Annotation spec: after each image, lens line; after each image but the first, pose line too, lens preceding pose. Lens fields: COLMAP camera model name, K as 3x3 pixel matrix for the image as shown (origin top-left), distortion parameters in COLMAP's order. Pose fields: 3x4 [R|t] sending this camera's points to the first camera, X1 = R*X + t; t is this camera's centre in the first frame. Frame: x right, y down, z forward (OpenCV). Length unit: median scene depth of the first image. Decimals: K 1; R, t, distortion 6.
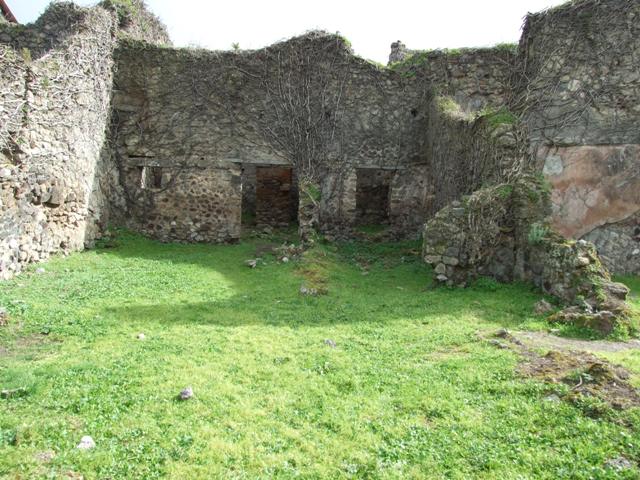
lens RADIAL K [[531.6, 0, 317.8], [0, 531.6, 241.1], [0, 0, 1]] dist [-0.055315, 0.051134]
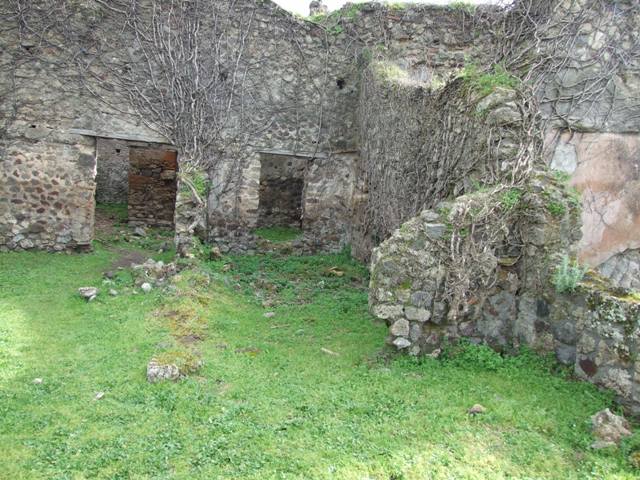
lens RADIAL K [[531.6, 0, 319.4], [0, 531.6, 235.1], [0, 0, 1]] dist [-0.055315, 0.051134]
pose [[0.982695, 0.028473, 0.183030, 0.024524], [-0.029087, 0.999577, 0.000672, -0.031607], [-0.182934, -0.005984, 0.983107, 0.306503]]
